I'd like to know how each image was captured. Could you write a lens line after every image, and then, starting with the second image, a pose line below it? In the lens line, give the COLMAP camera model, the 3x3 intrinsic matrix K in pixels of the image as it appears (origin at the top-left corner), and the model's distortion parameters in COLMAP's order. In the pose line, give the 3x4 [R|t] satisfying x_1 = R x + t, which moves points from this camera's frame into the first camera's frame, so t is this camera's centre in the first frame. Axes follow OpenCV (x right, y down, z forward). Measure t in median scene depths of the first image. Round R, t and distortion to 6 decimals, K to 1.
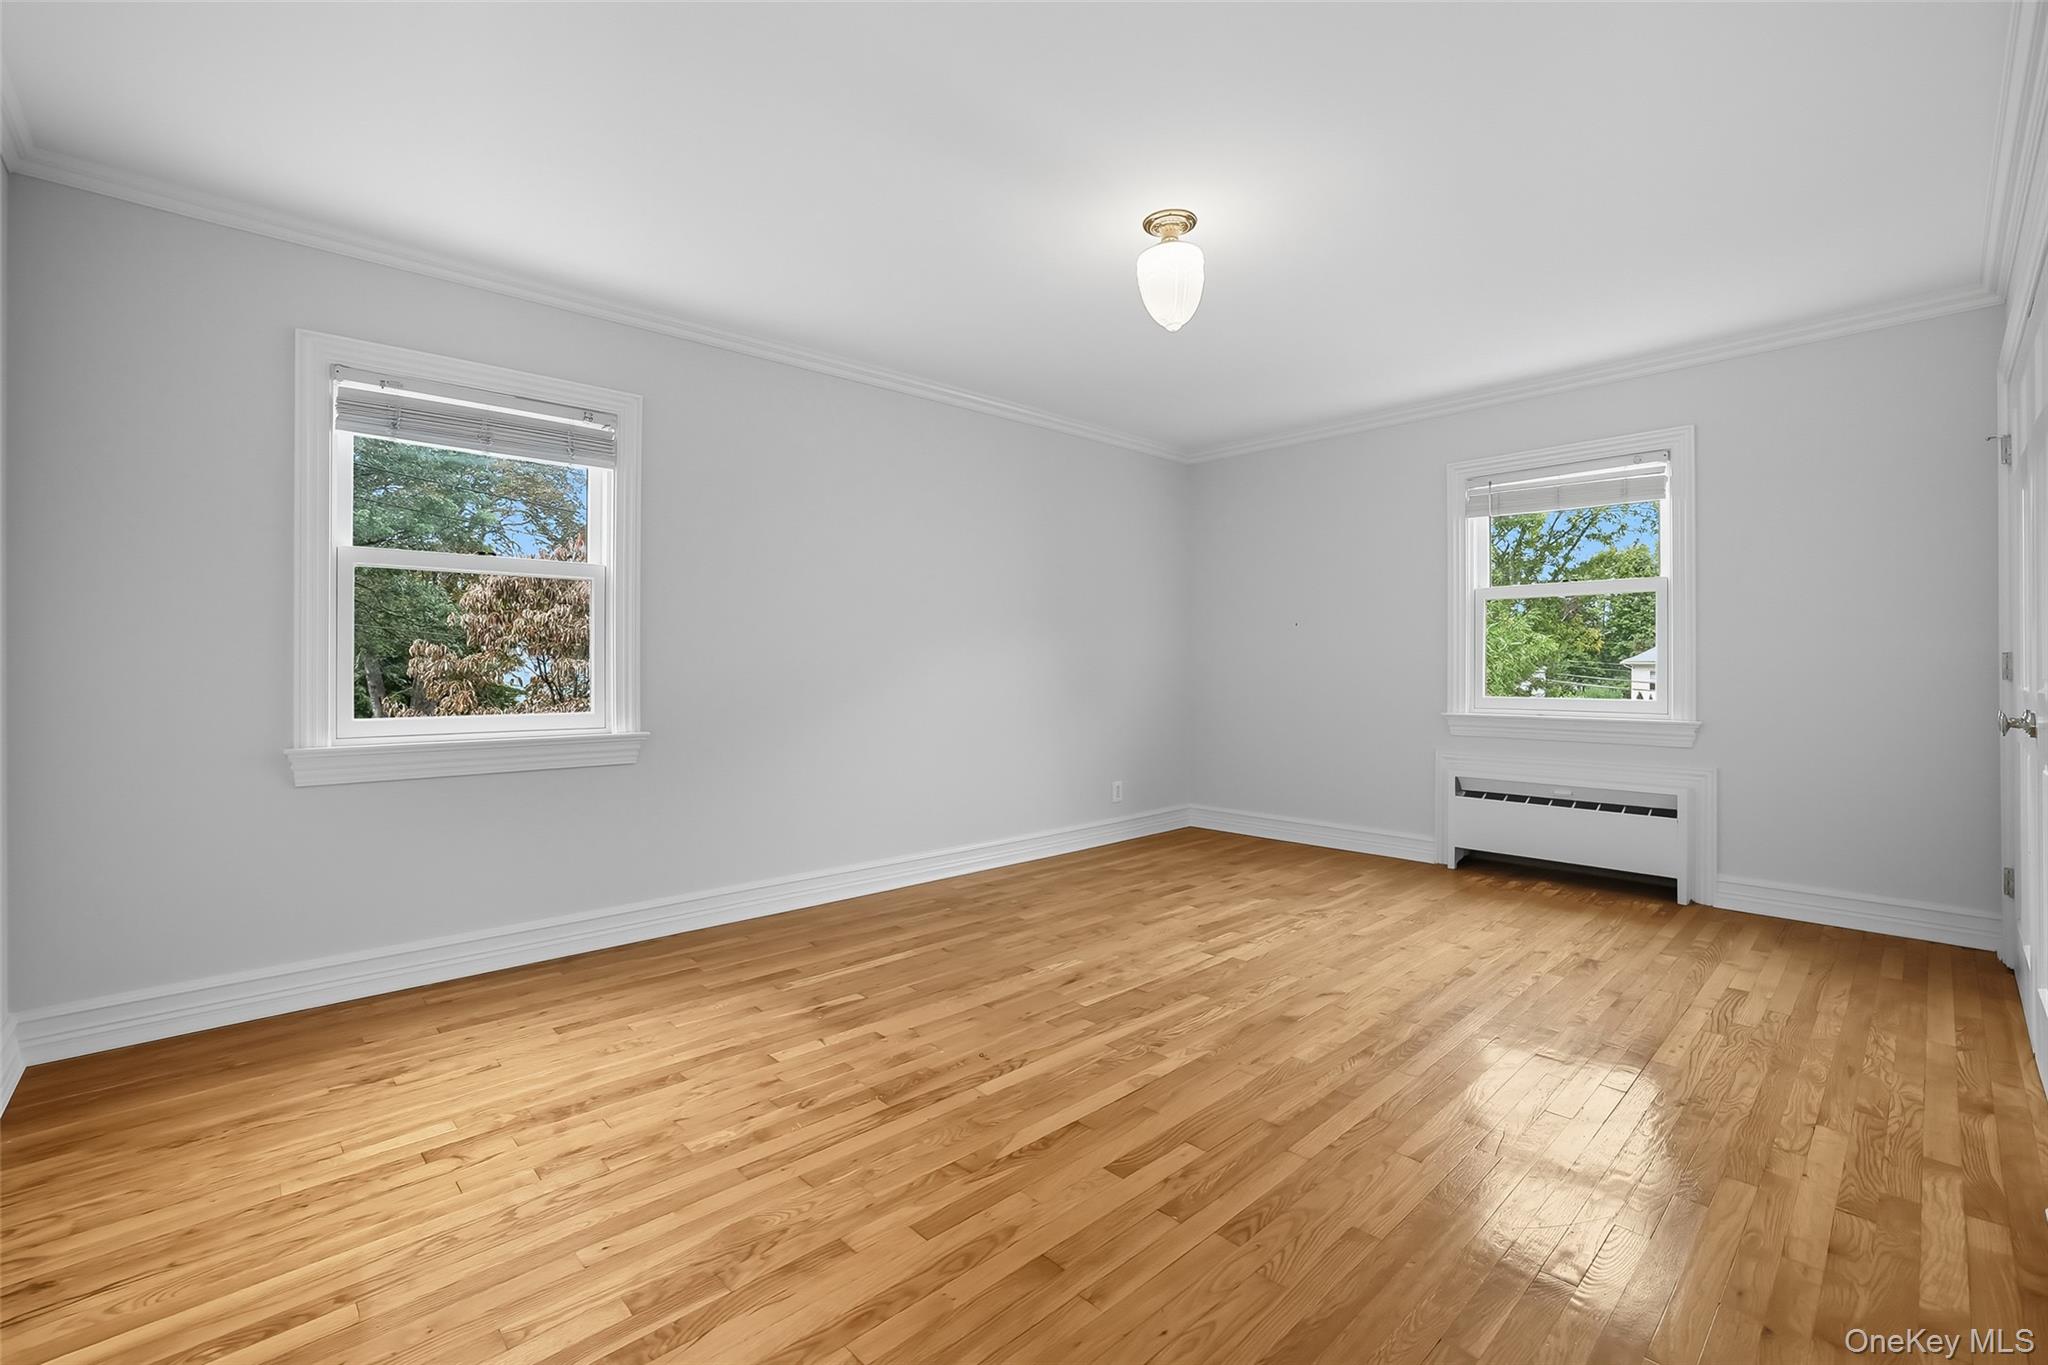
lens RADIAL K [[884.3, 0, 1026.3], [0, 884.3, 688.6], [0, 0, 1]] dist [-0.032327, 0.015612]
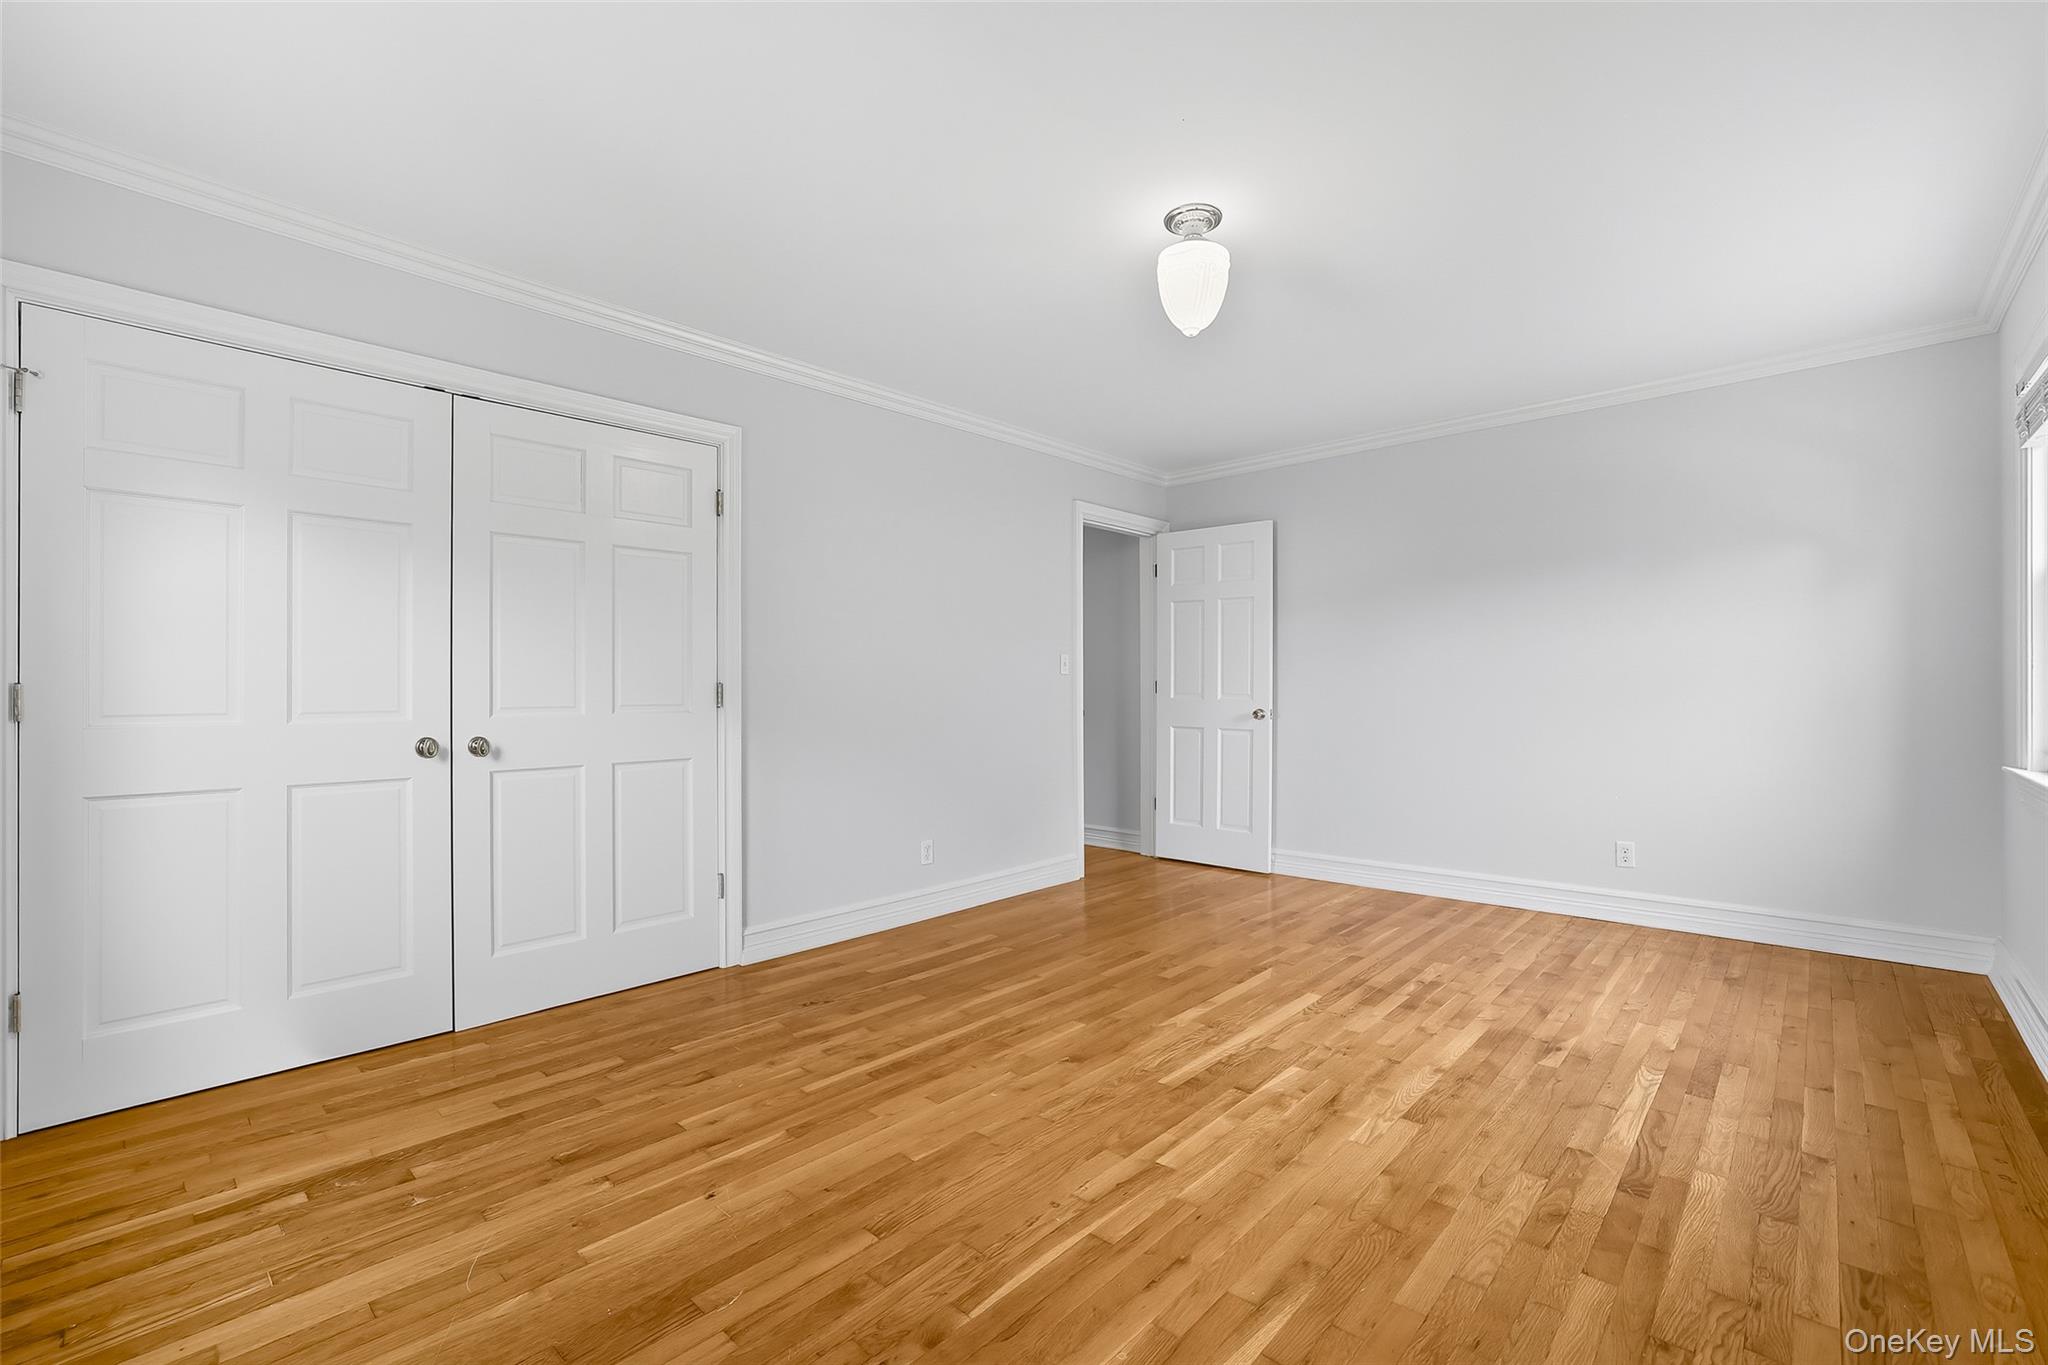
lens RADIAL K [[905.8, 0, 1031.5], [0, 905.8, 679.6], [0, 0, 1]] dist [-0.054132, 0.021068]
pose [[-0.996924, 0.003455, -0.078294, 0.418090], [0.002175, 0.999863, 0.016427, -0.055726], [0.078340, 0.016207, -0.996795, 1.948061]]
